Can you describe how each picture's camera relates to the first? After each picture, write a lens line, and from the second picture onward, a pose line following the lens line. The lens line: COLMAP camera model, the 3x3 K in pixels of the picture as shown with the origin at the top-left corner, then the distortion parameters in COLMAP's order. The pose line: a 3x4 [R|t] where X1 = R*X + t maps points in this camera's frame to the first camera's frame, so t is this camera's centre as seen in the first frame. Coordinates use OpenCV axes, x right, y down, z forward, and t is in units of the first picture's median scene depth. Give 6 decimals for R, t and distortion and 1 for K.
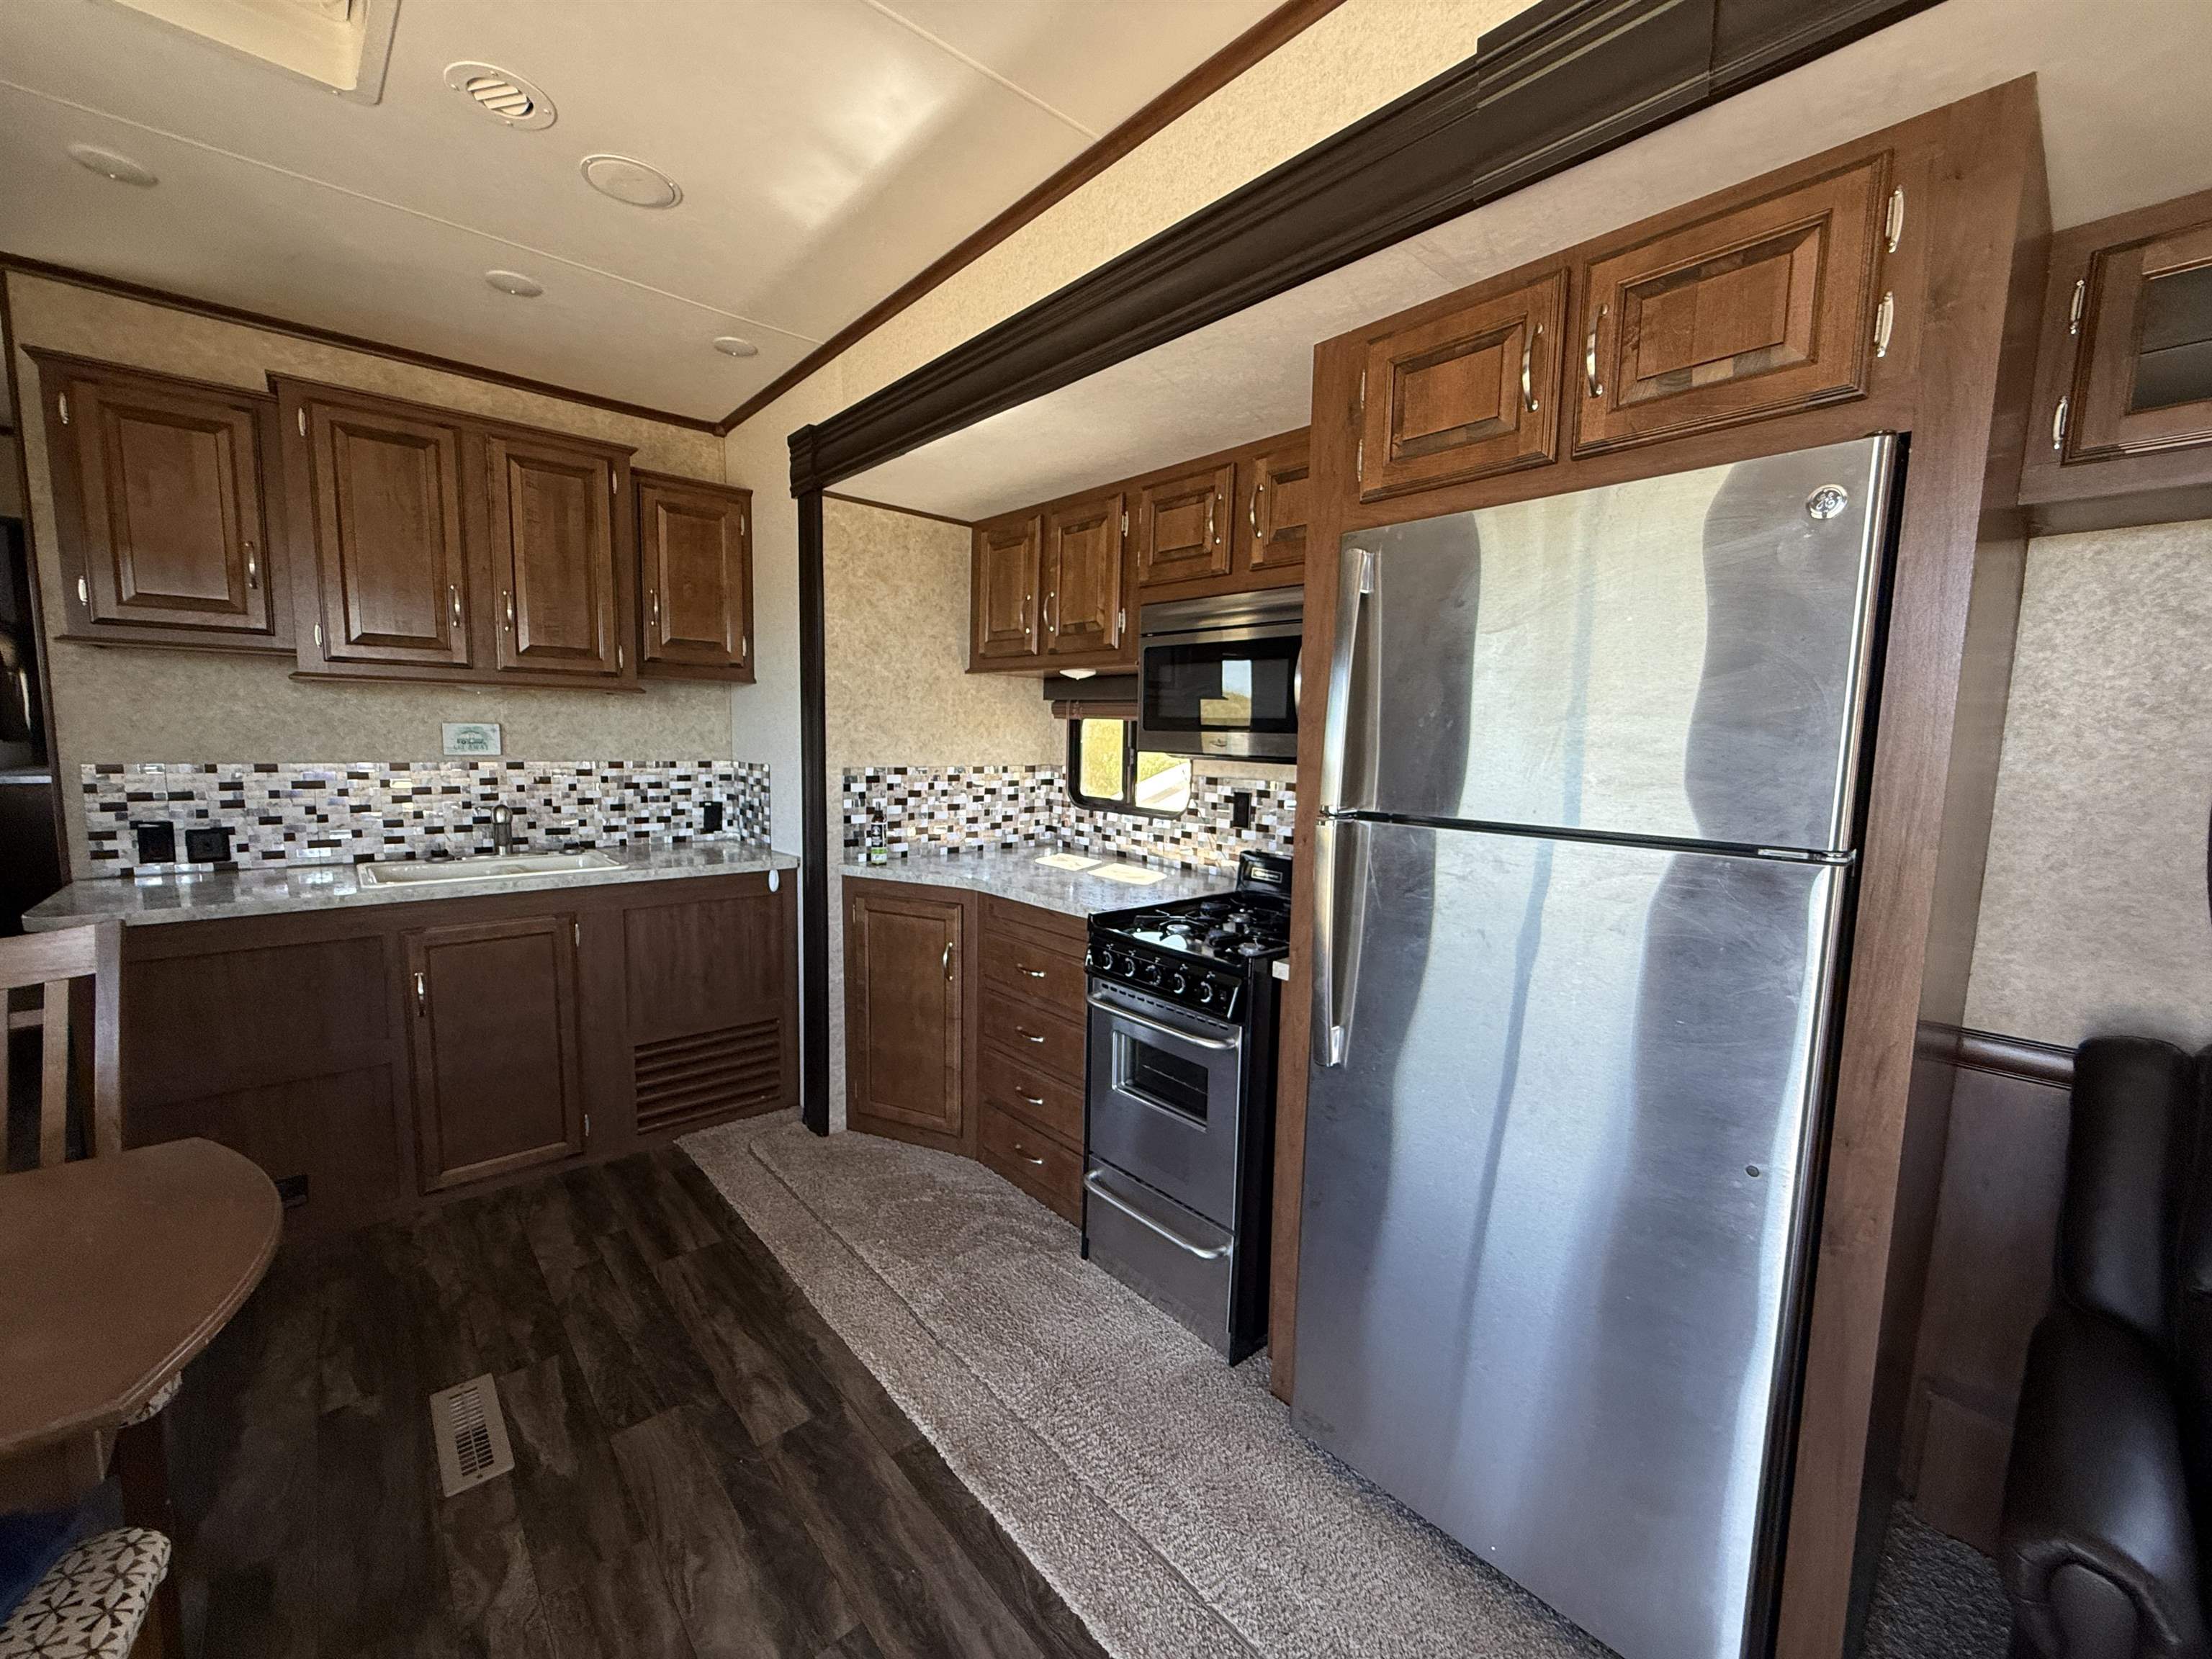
lens RADIAL K [[878.4, 0, 1090.7], [0, 878.4, 833.4], [0, 0, 1]] dist [0.000391, -0.000104]
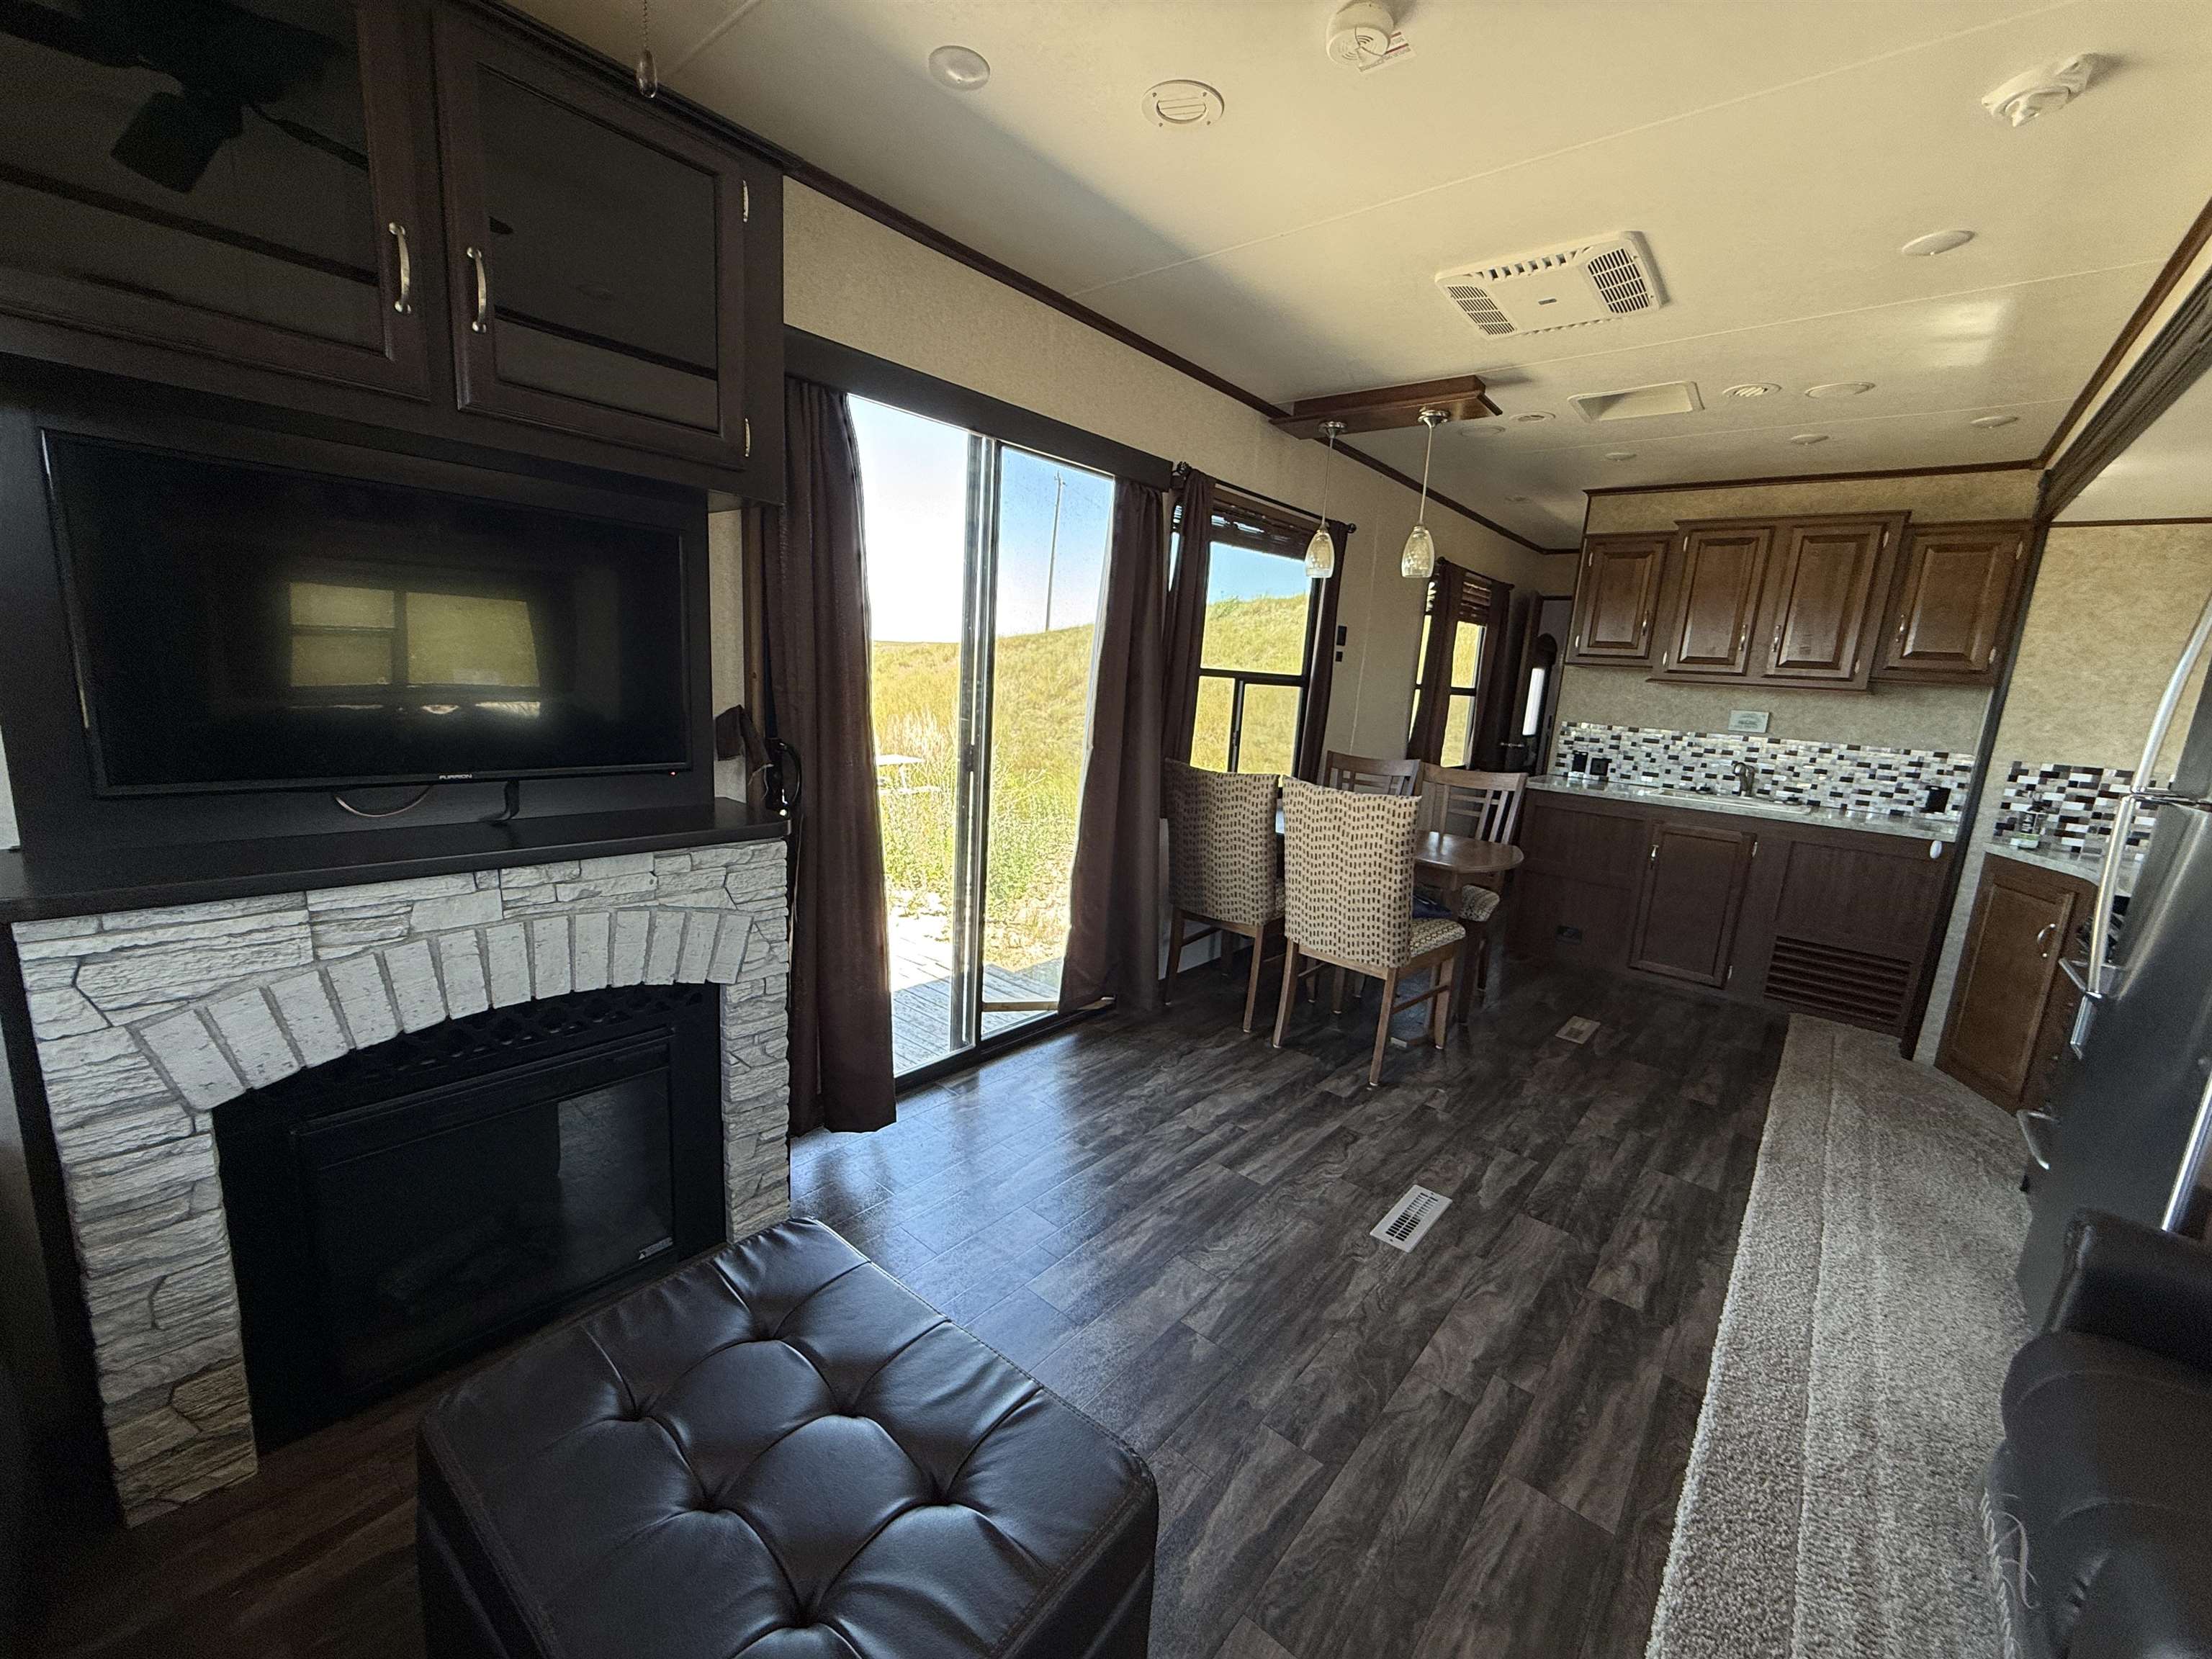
lens RADIAL K [[878.4, 0, 1101.4], [0, 878.4, 833.7], [0, 0, 1]] dist [0.000391, -0.000104]
pose [[0.144093, 0.173111, -0.974305, 0.692157], [-0.173952, 0.973679, 0.147274, 0.057466], [0.974155, 0.148261, 0.170414, -0.352862]]
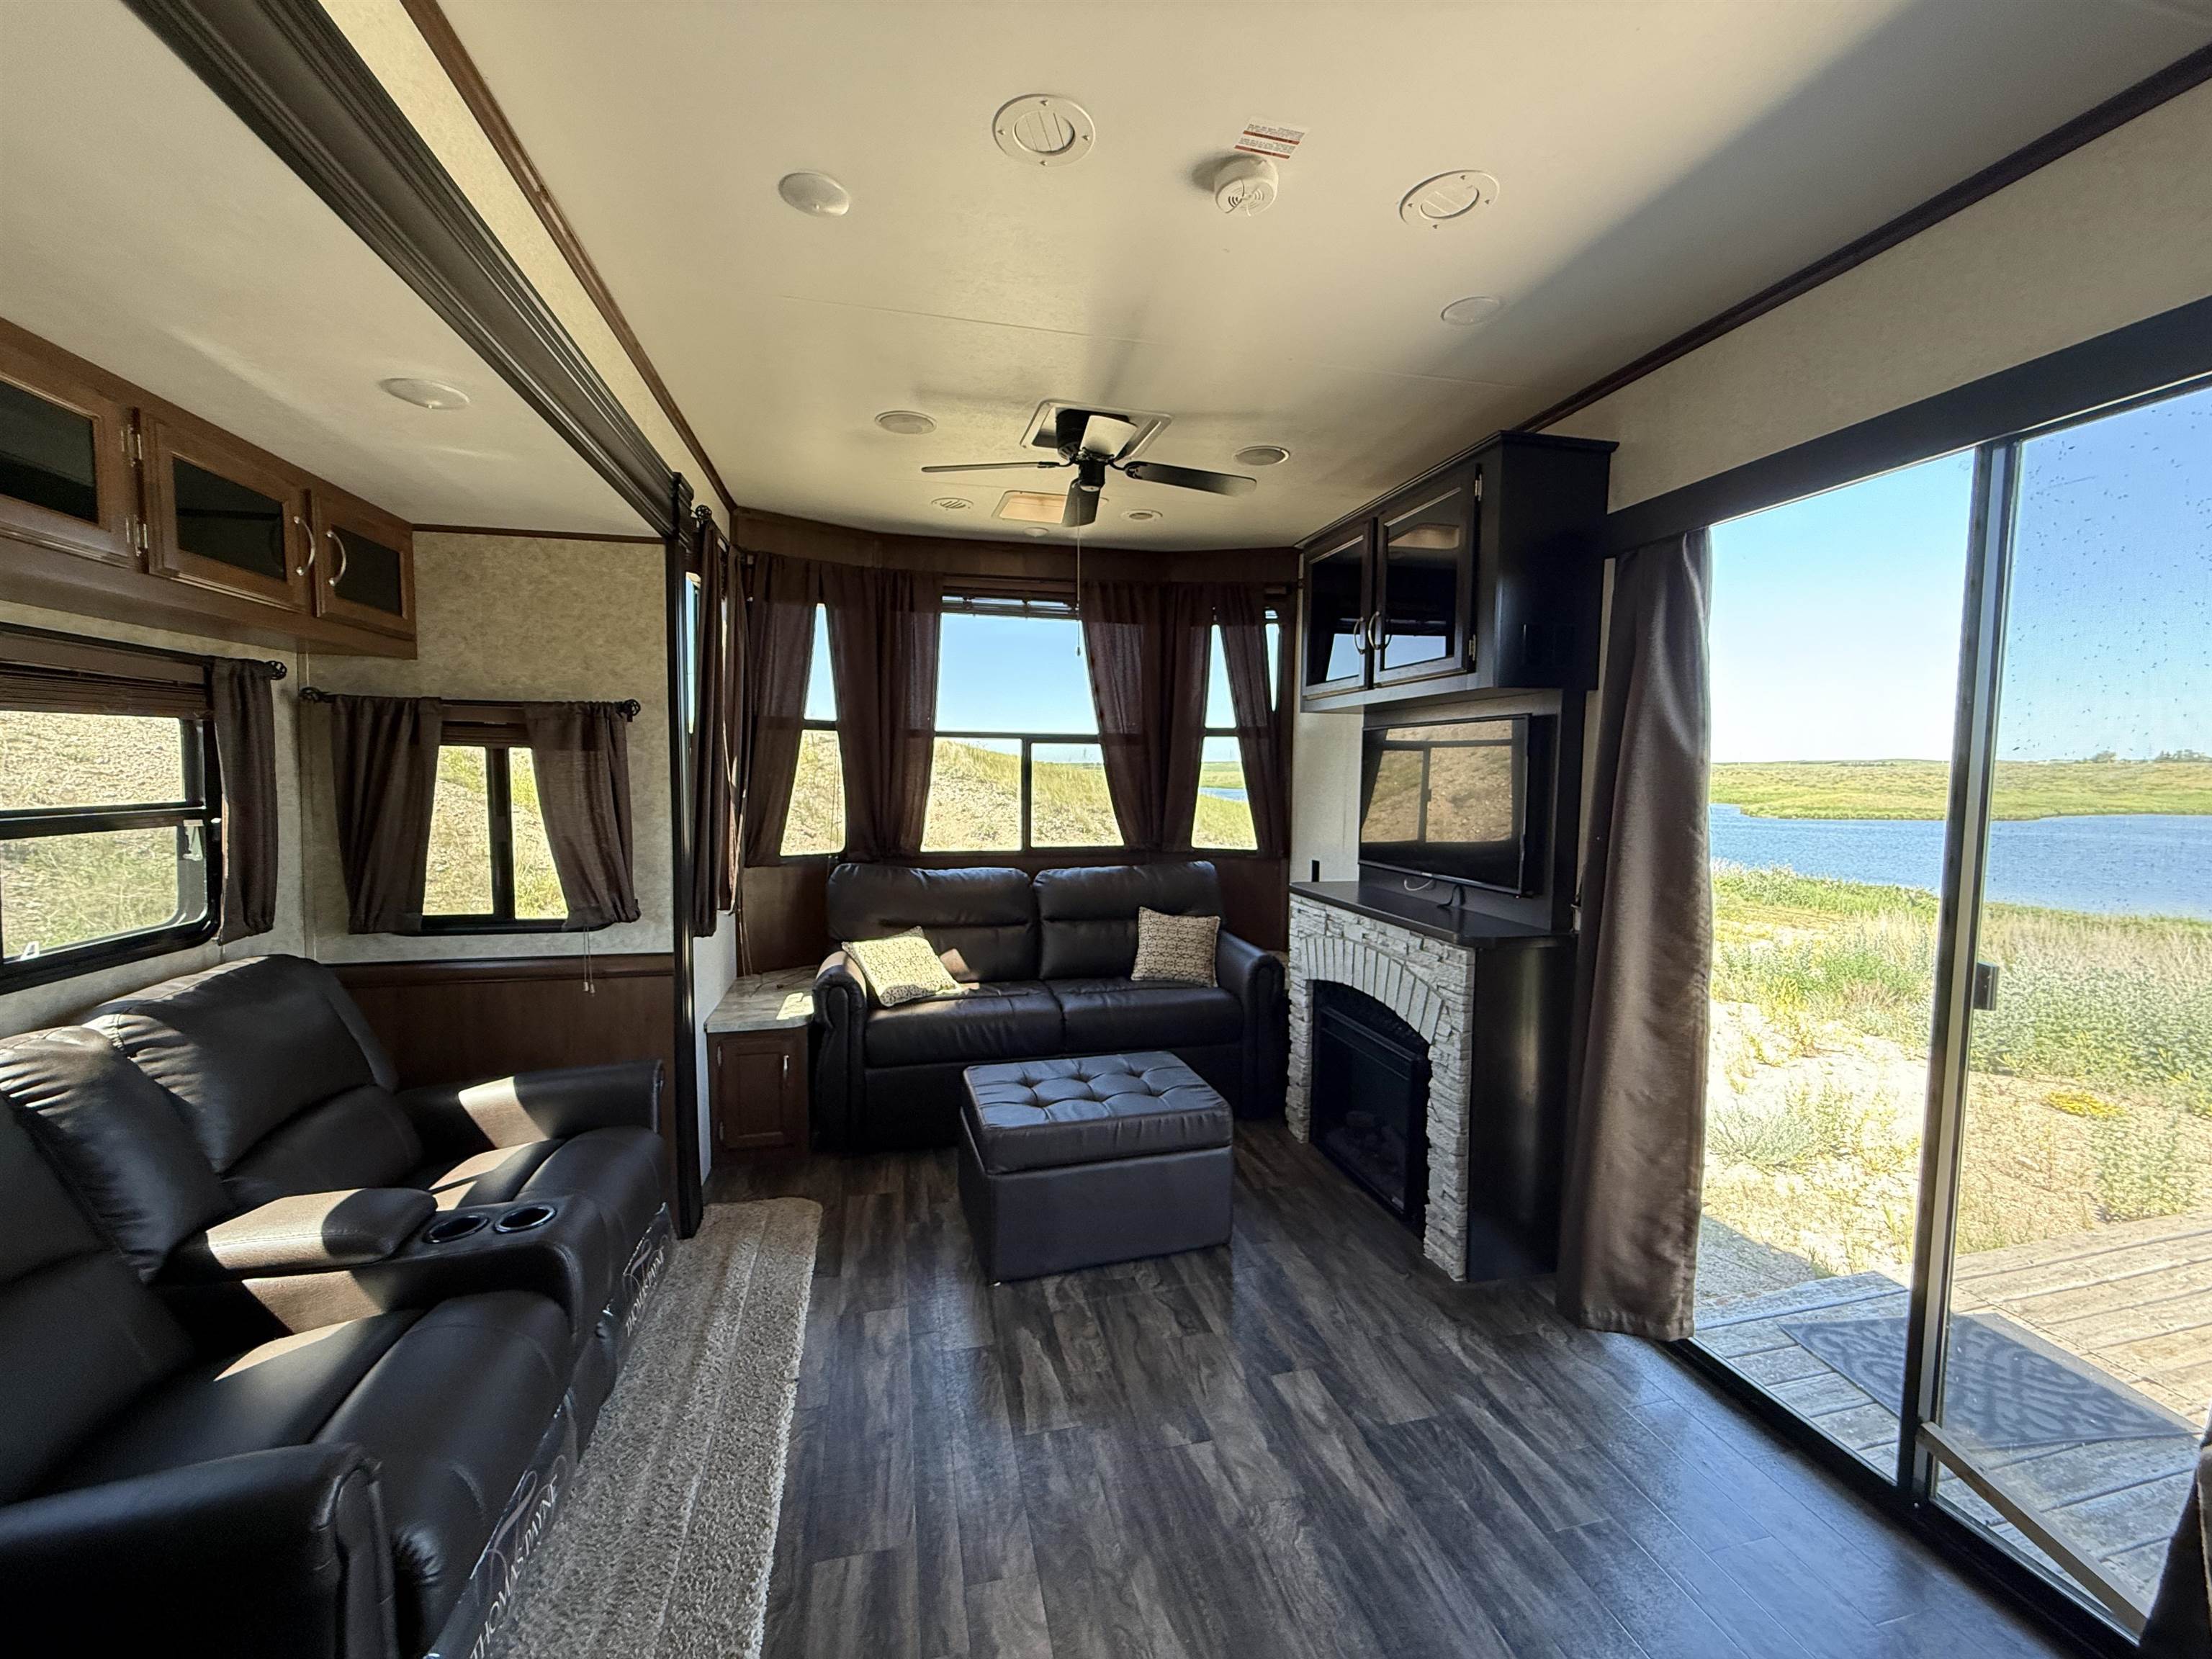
lens RADIAL K [[878.4, 0, 1103.8], [0, 878.4, 835.6], [0, 0, 1]] dist [0.000391, -0.000104]
pose [[-0.885689, -0.061895, 0.460135, -0.133677], [0.029098, 0.981726, 0.188065, -0.081077], [-0.463366, 0.179956, -0.867703, 0.451287]]
